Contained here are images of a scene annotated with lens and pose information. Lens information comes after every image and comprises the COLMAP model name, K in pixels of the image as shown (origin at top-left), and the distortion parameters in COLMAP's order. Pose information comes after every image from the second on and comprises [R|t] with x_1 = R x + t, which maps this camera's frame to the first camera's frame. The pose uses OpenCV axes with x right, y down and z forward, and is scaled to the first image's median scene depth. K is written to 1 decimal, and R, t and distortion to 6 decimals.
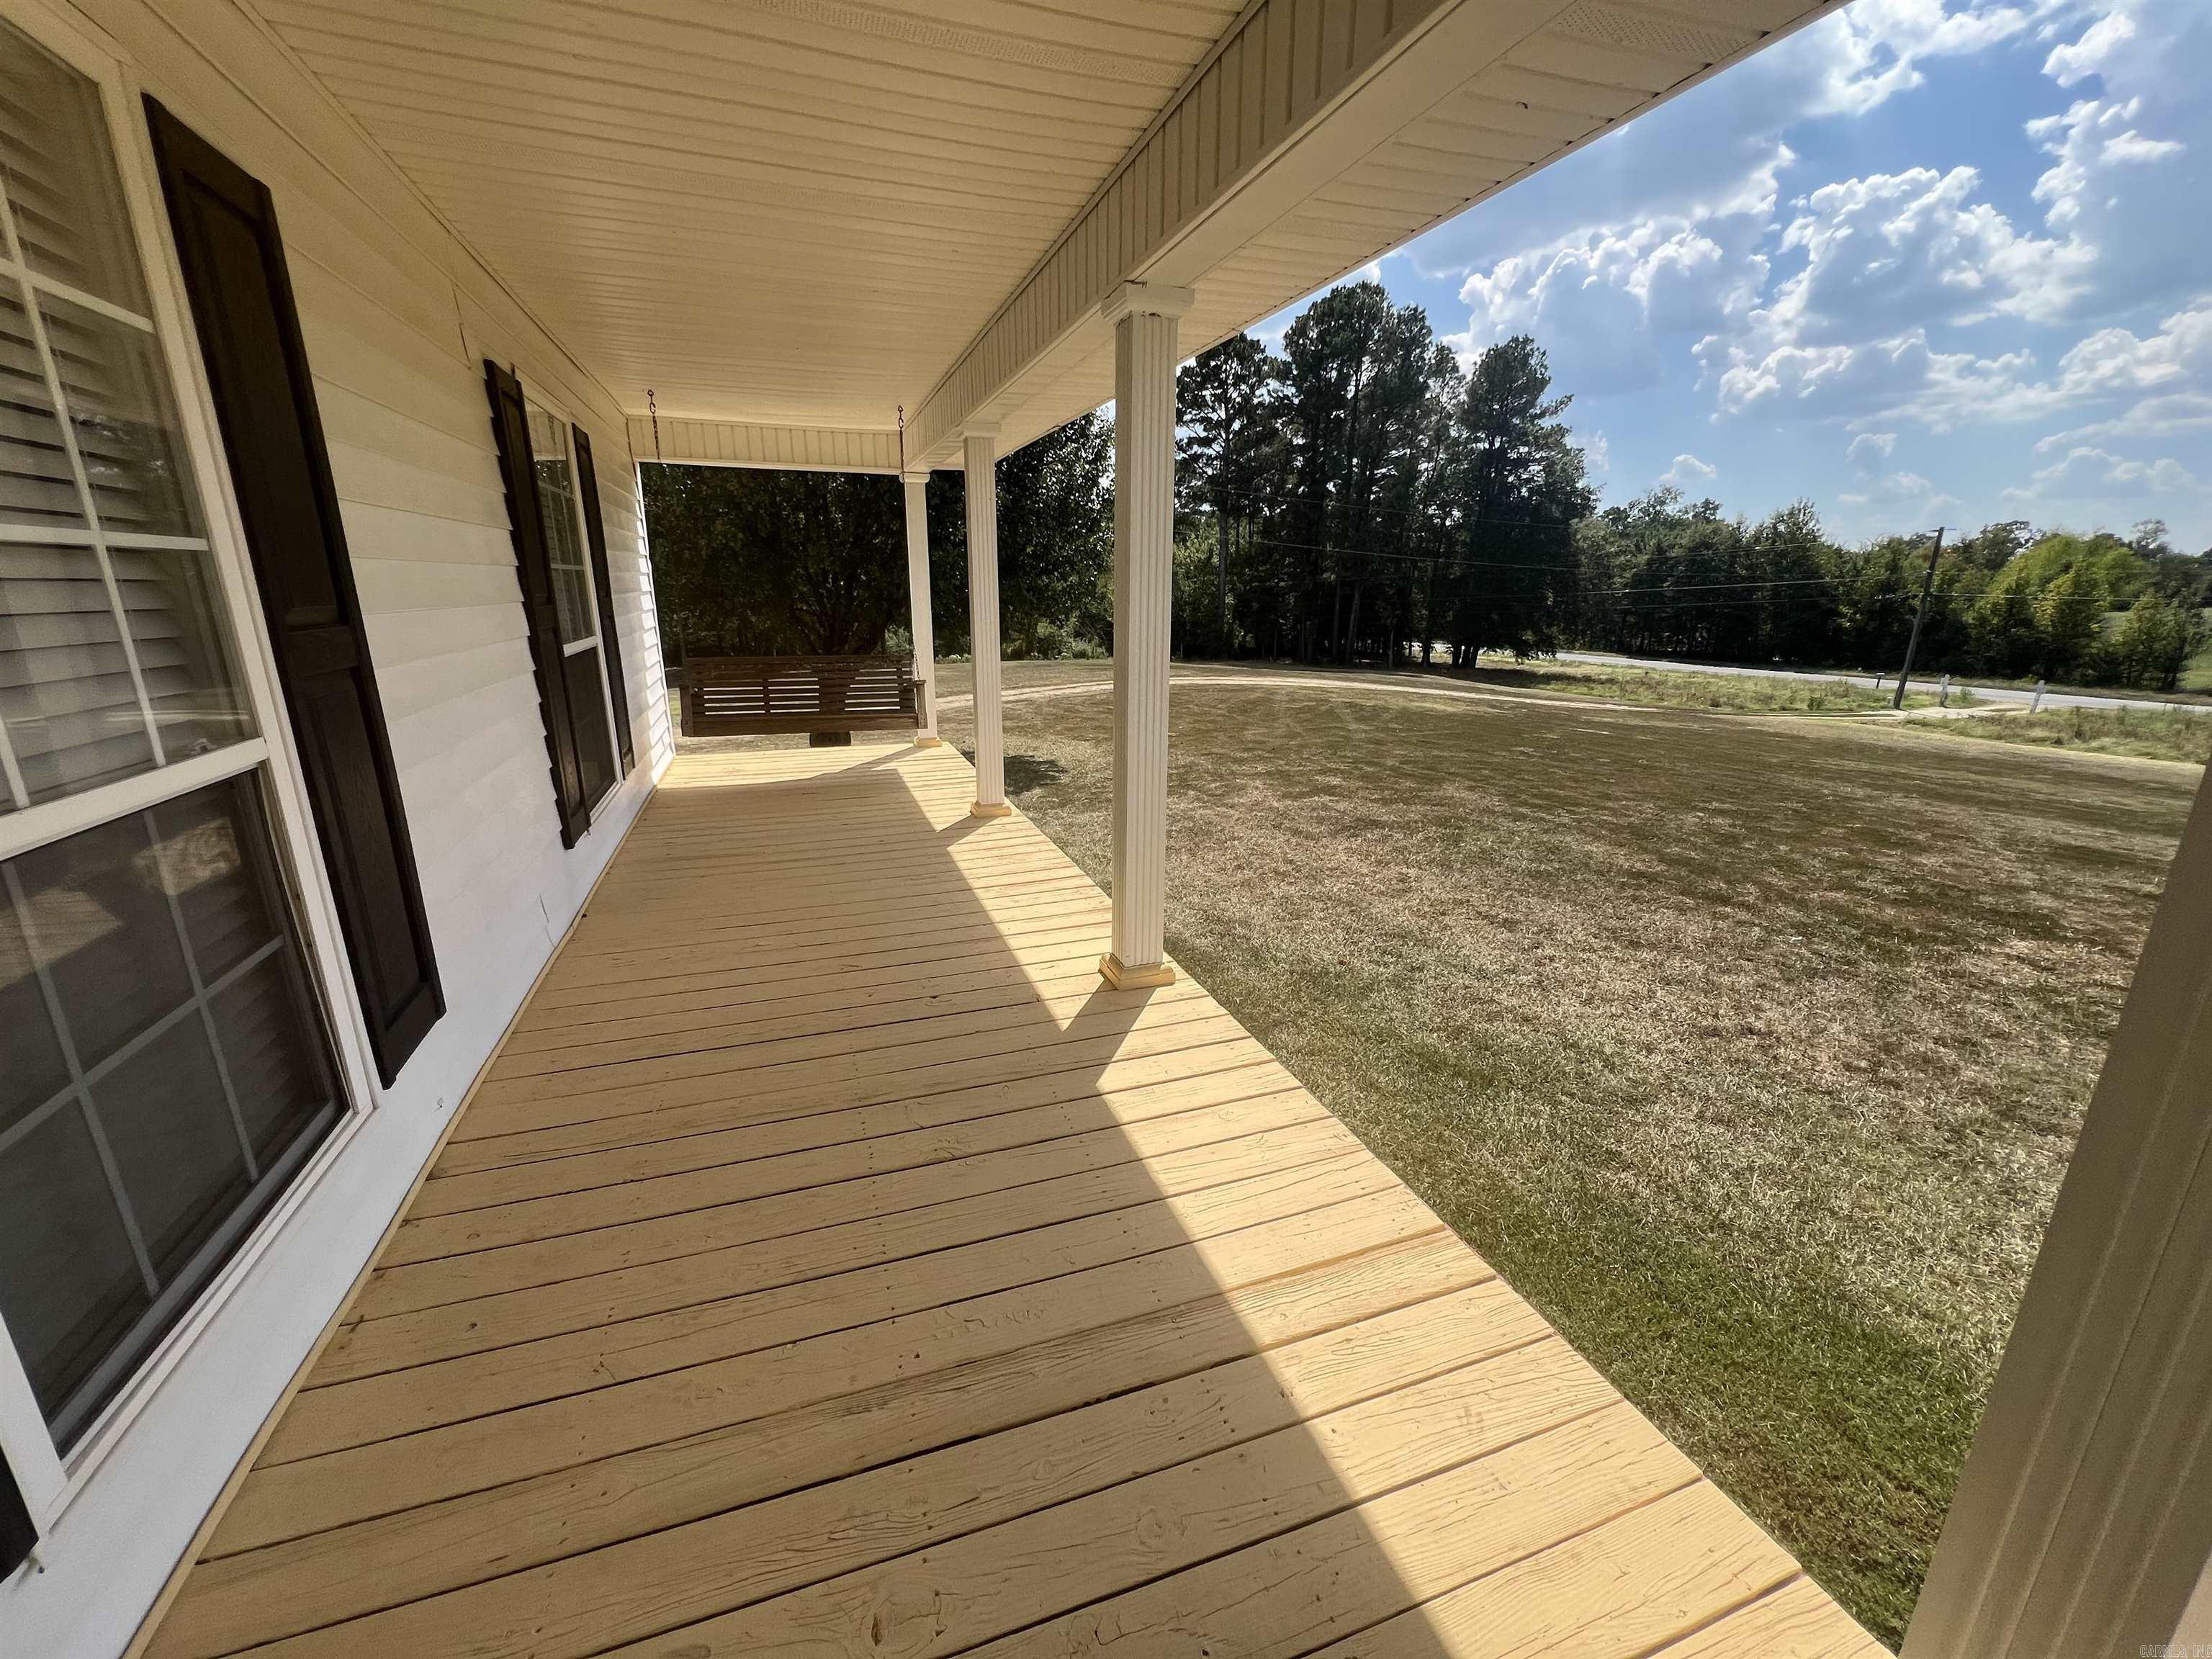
lens RADIAL K [[884.2, 0, 1099.8], [0, 884.2, 824.1], [0, 0, 1]] dist [0.000170, 0.000106]
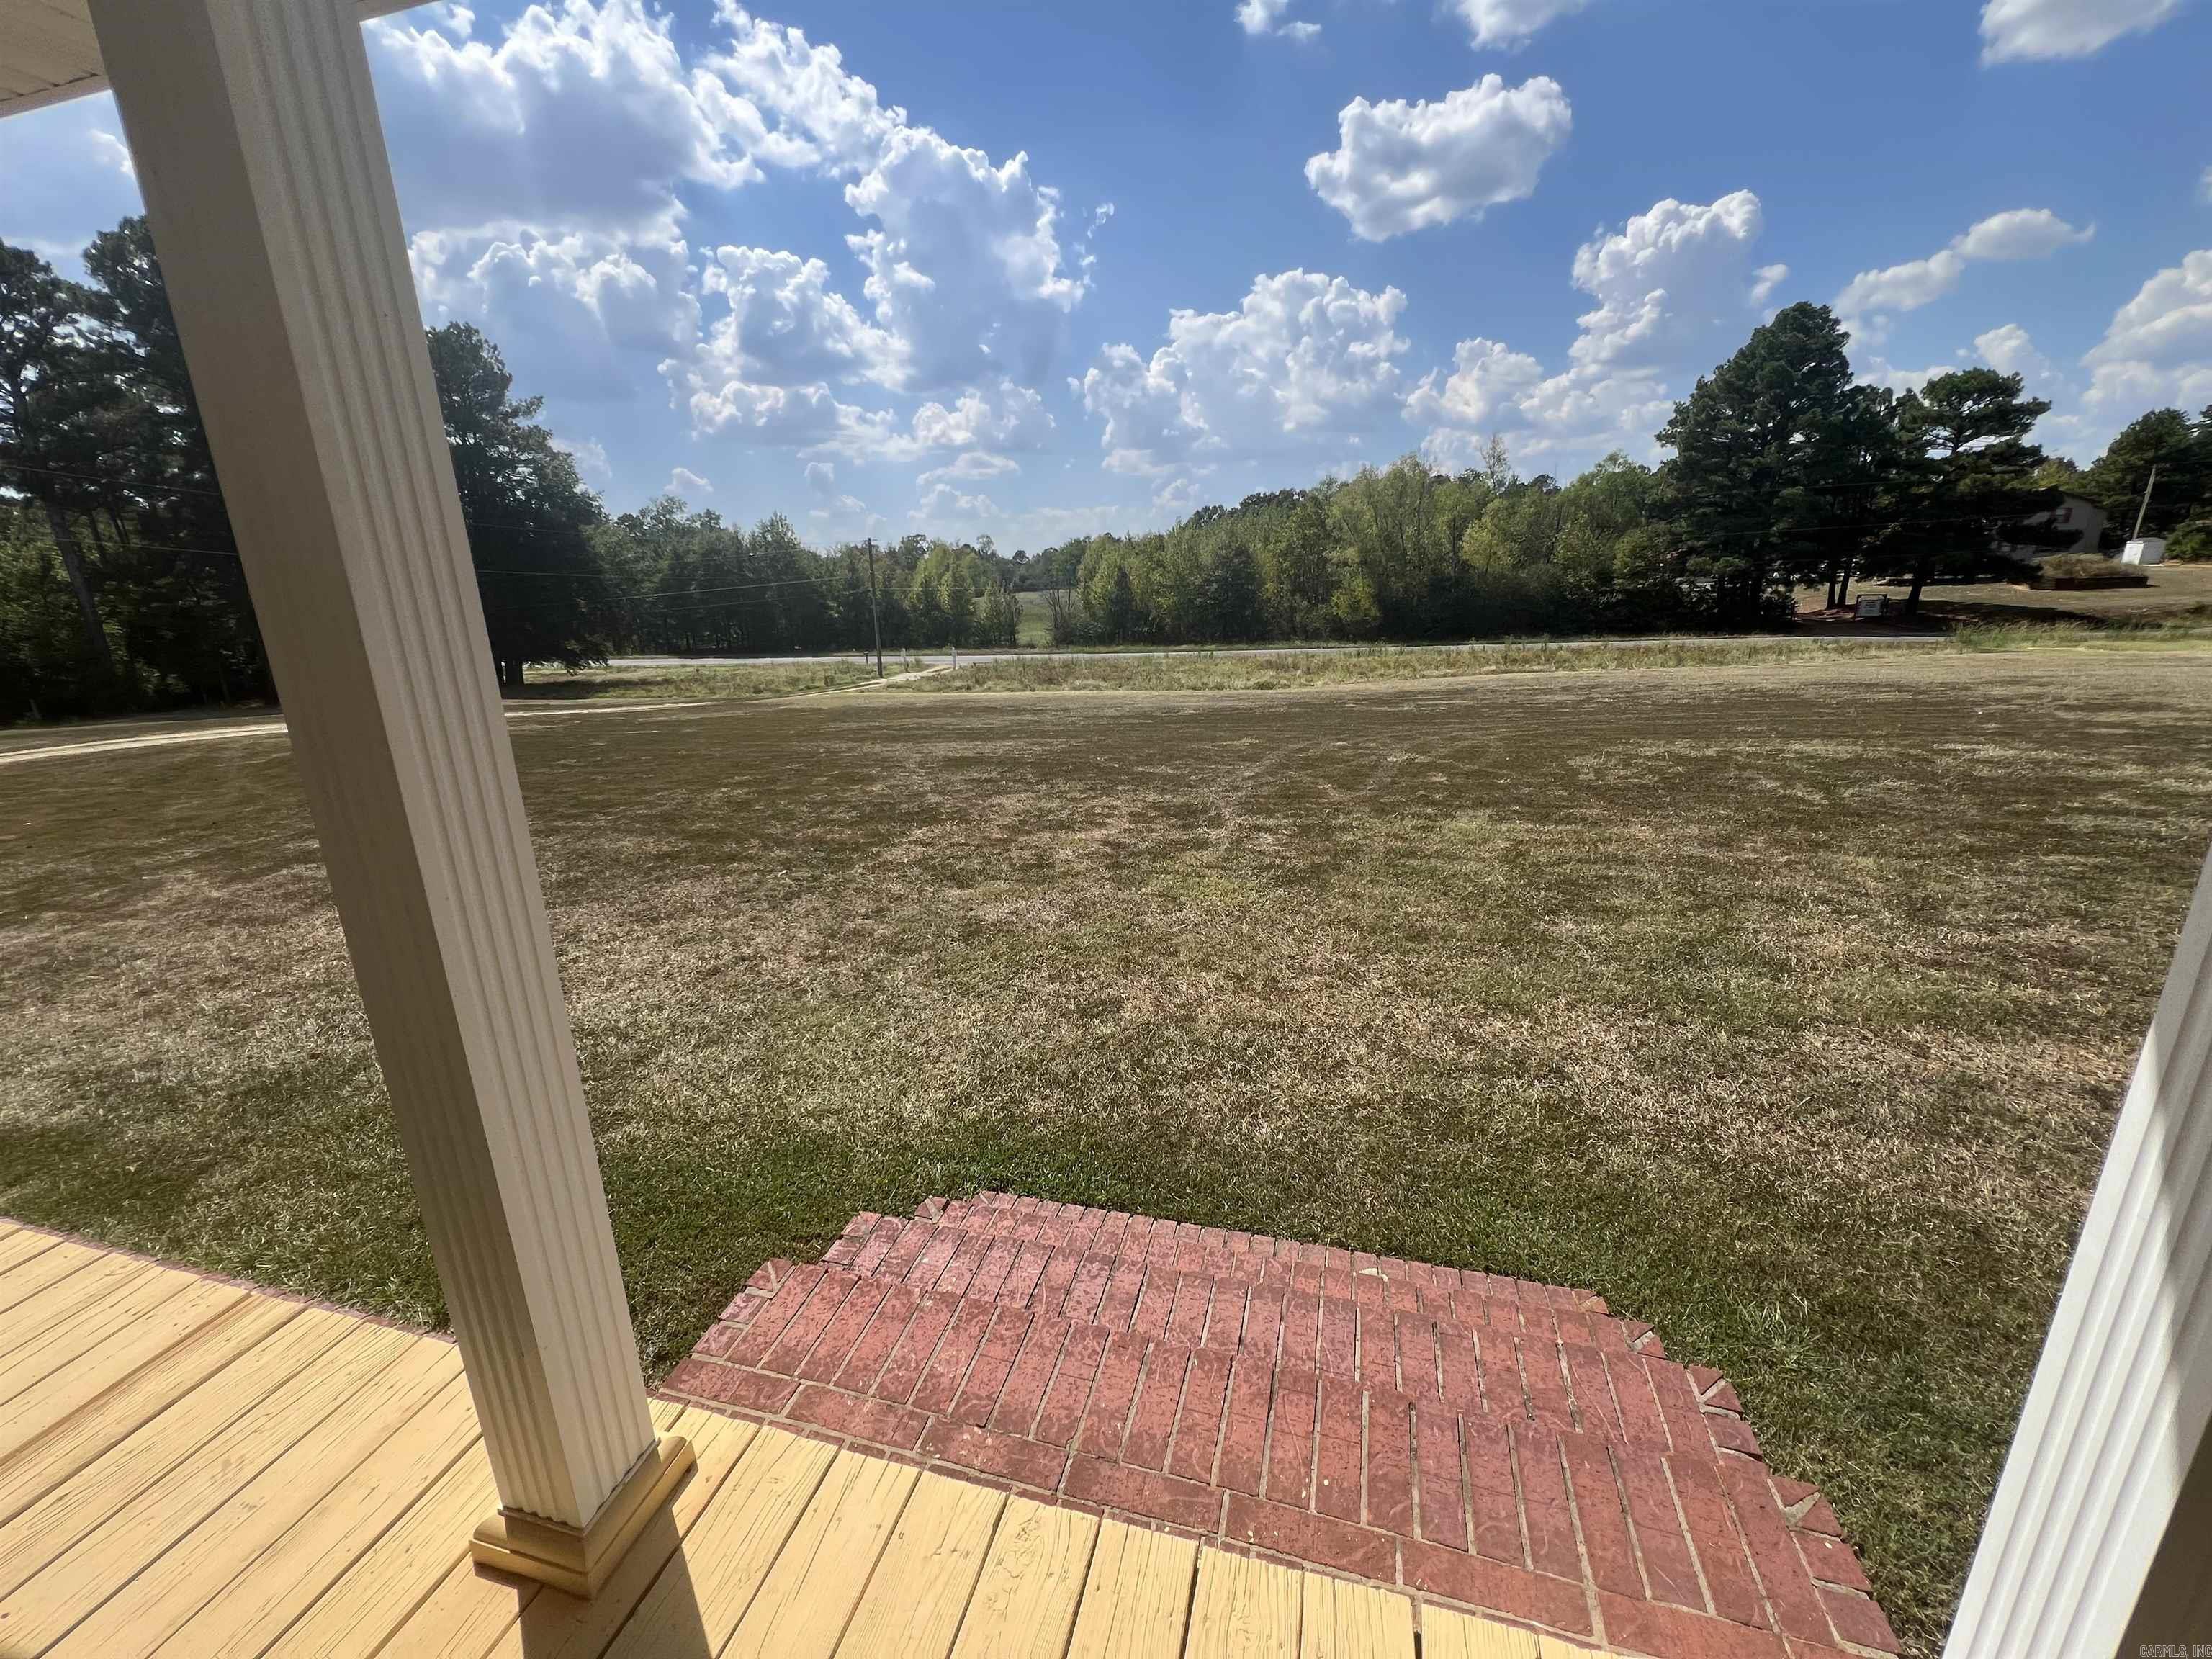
lens RADIAL K [[884.2, 0, 1099.8], [0, 884.2, 824.1], [0, 0, 1]] dist [0.000170, 0.000106]
pose [[0.572784, -0.239953, 0.783799, 0.014337], [0.244732, 0.962644, 0.115859, 0.004612], [-0.782320, 0.125459, 0.610111, -0.015702]]
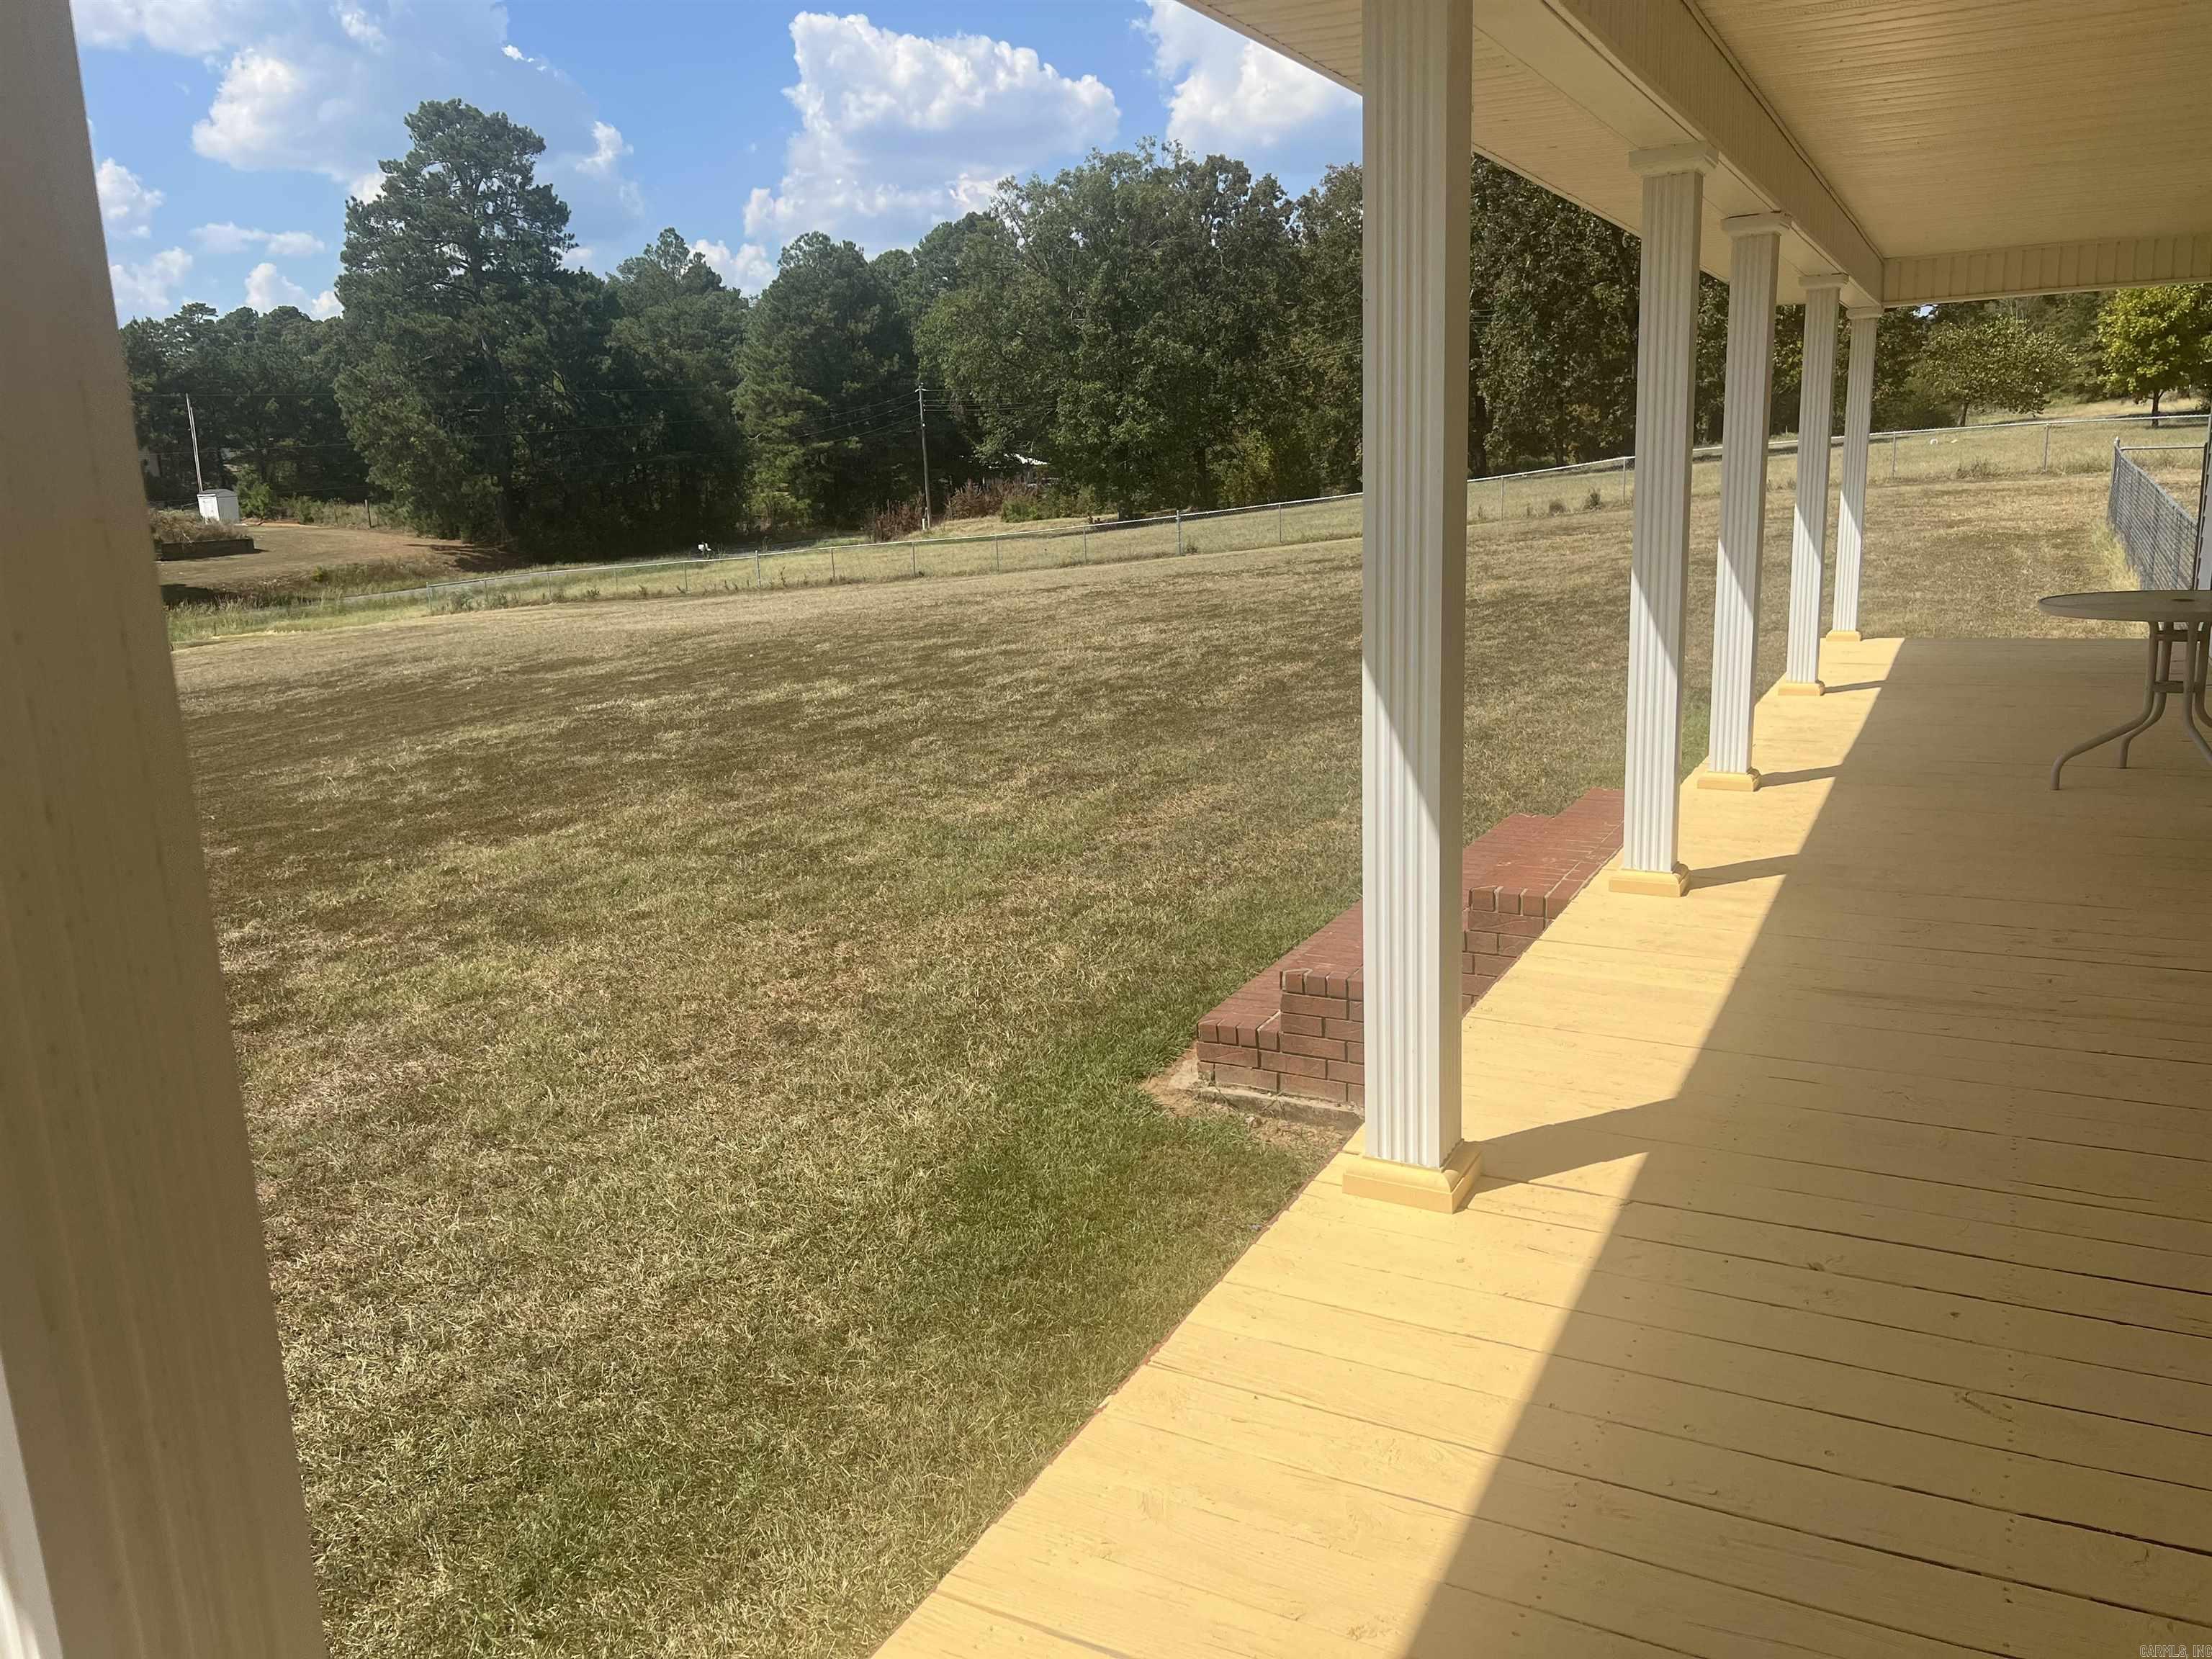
lens RADIAL K [[1655.0, 0, 1106.0], [0, 1655.0, 829.5], [0, 0, 1]] dist [-0.001672, -0.000714]
pose [[-0.677365, -0.137018, 0.722774, -0.050481], [0.227477, 0.895337, 0.382917, -0.040499], [-0.699593, 0.423789, -0.575302, 0.140156]]
